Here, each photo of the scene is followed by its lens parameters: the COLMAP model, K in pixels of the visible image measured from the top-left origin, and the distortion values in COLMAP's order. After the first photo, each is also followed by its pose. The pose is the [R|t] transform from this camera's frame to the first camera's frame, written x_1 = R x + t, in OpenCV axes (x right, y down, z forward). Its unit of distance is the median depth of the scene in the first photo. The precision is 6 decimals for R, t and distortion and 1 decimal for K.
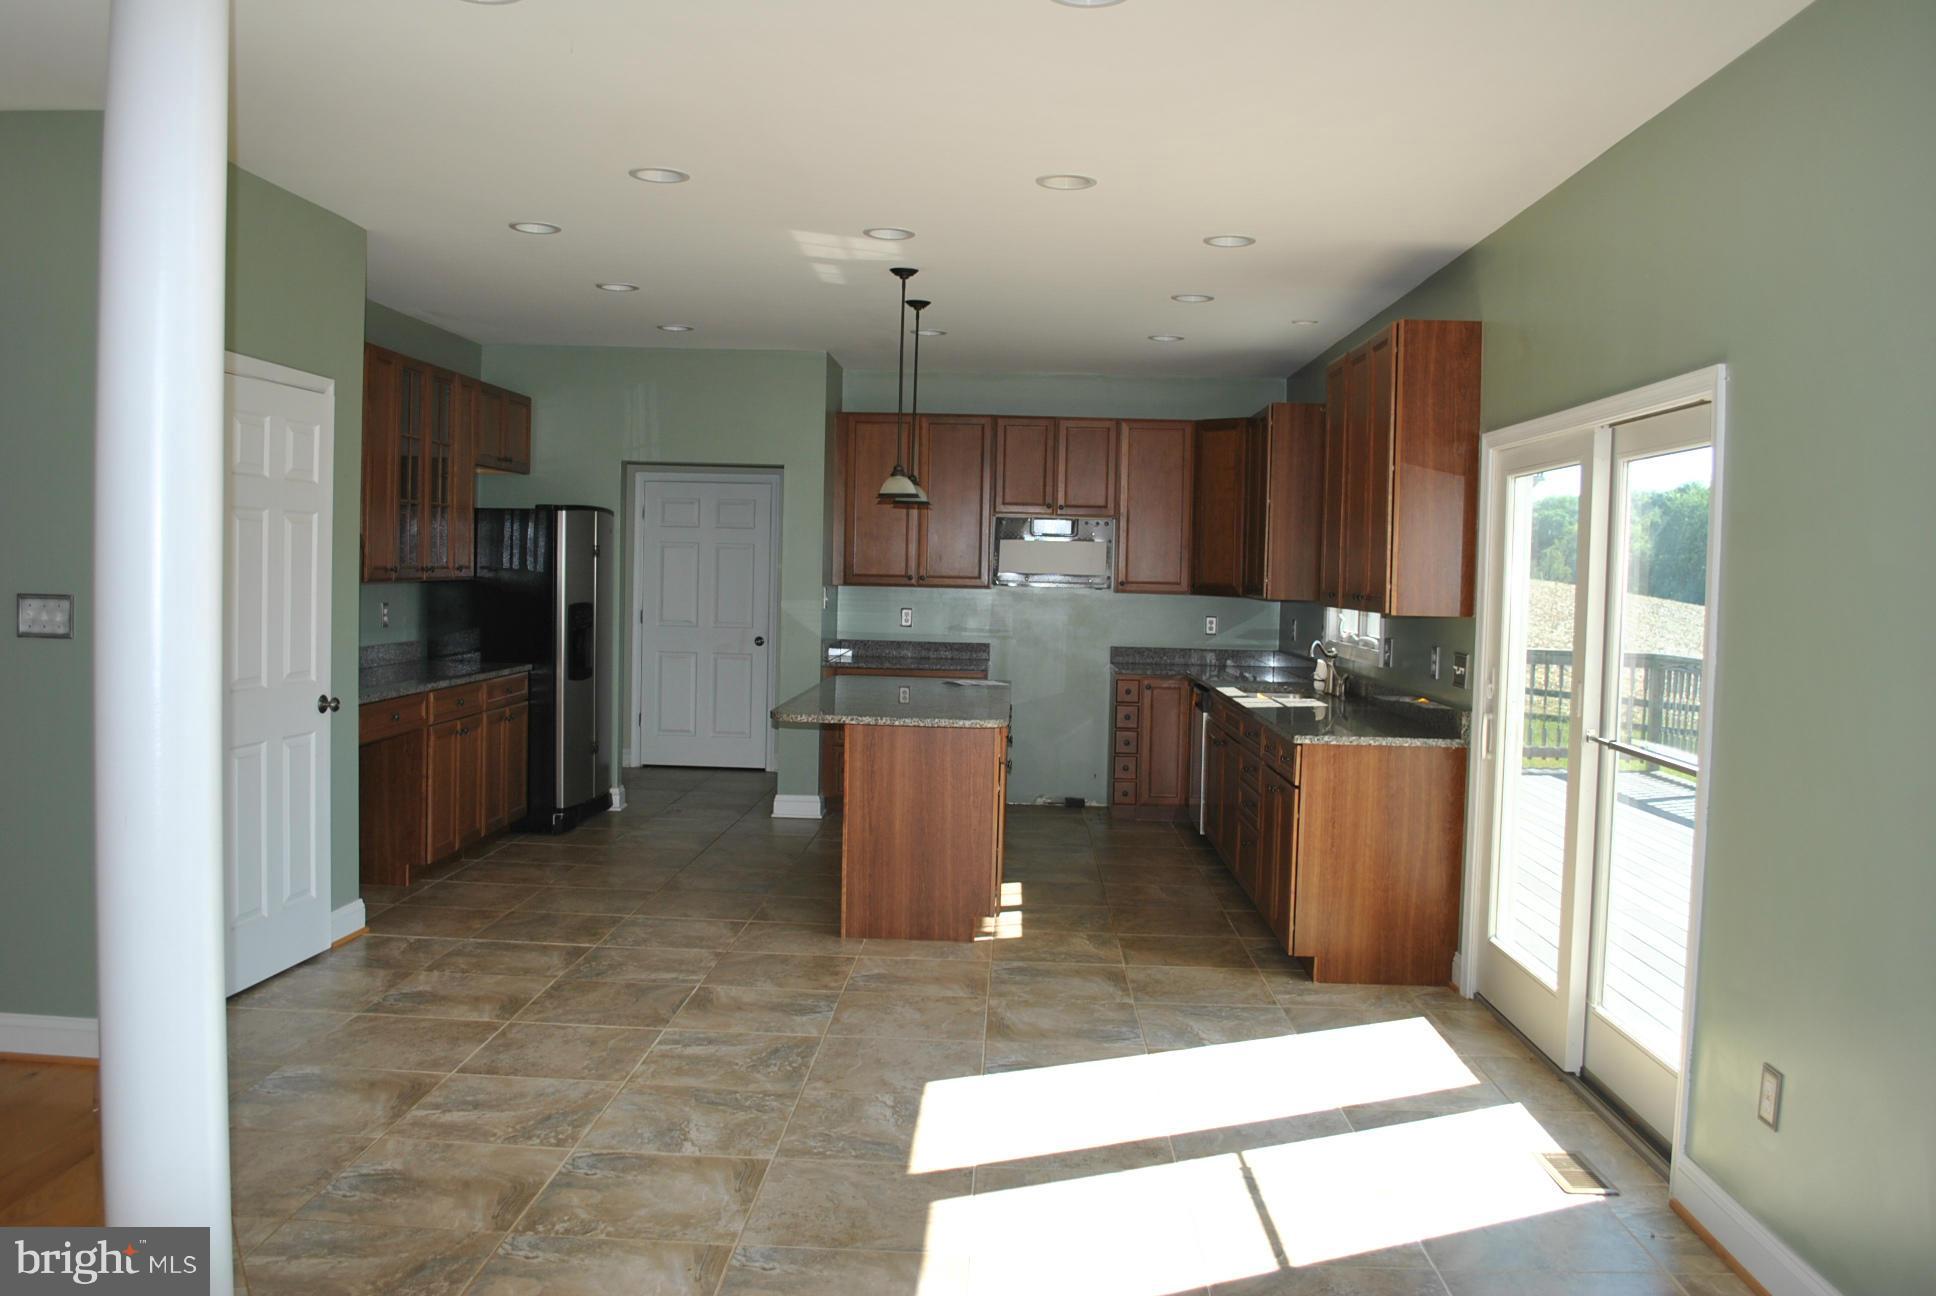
lens RADIAL K [[1575.0, 0, 968.0], [0, 1575.0, 648.0], [0, 0, 1]] dist [-0.046707, -0.004183]
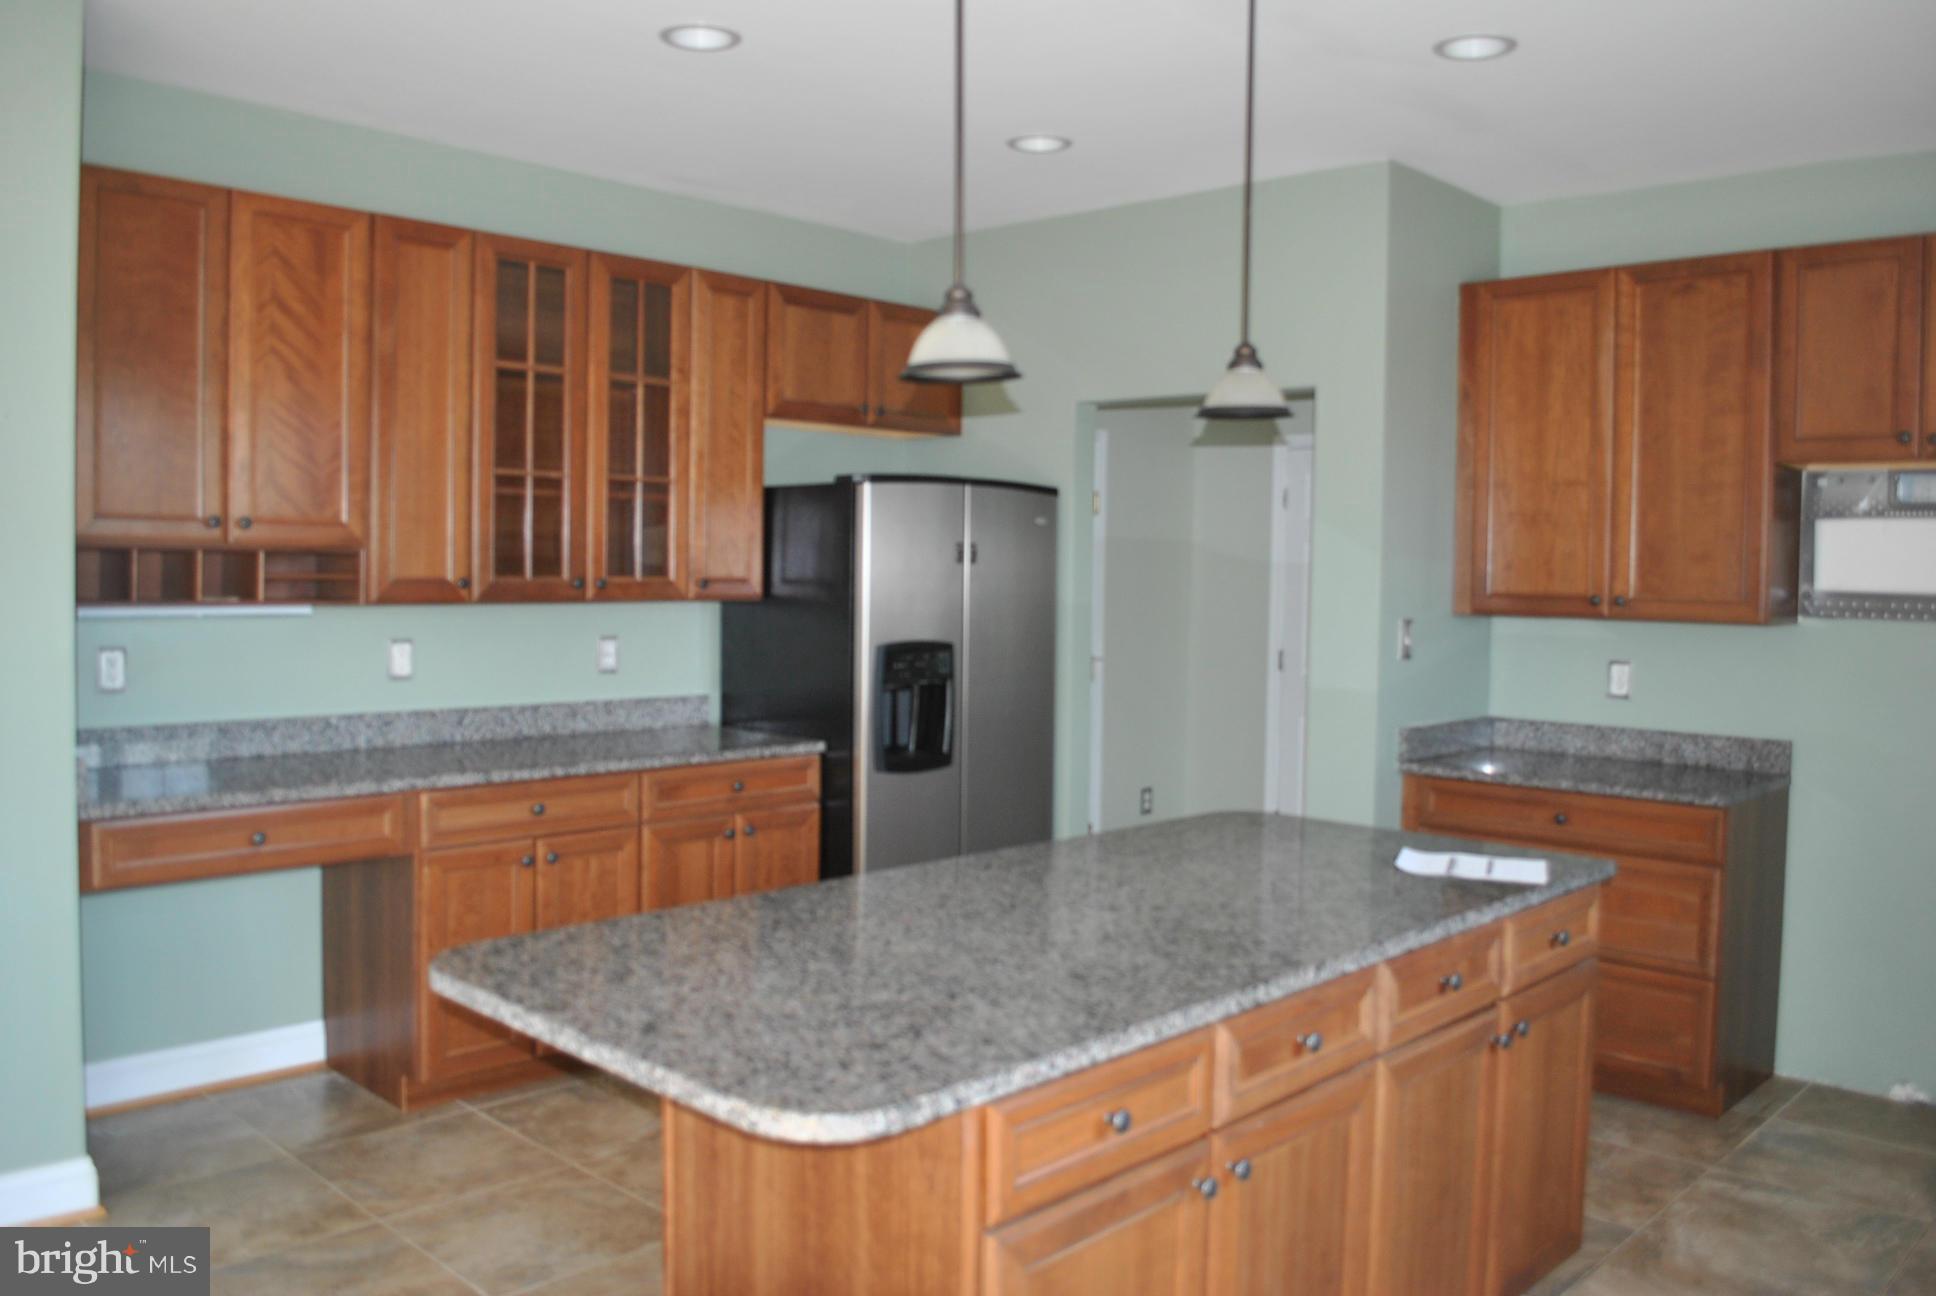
lens RADIAL K [[1575.0, 0, 968.0], [0, 1575.0, 648.0], [0, 0, 1]] dist [-0.046707, -0.004183]
pose [[0.755191, 0.021872, -0.655140, 0.137995], [-0.035373, 0.999347, -0.007411, -0.019846], [0.654549, 0.028771, 0.755472, 0.503142]]
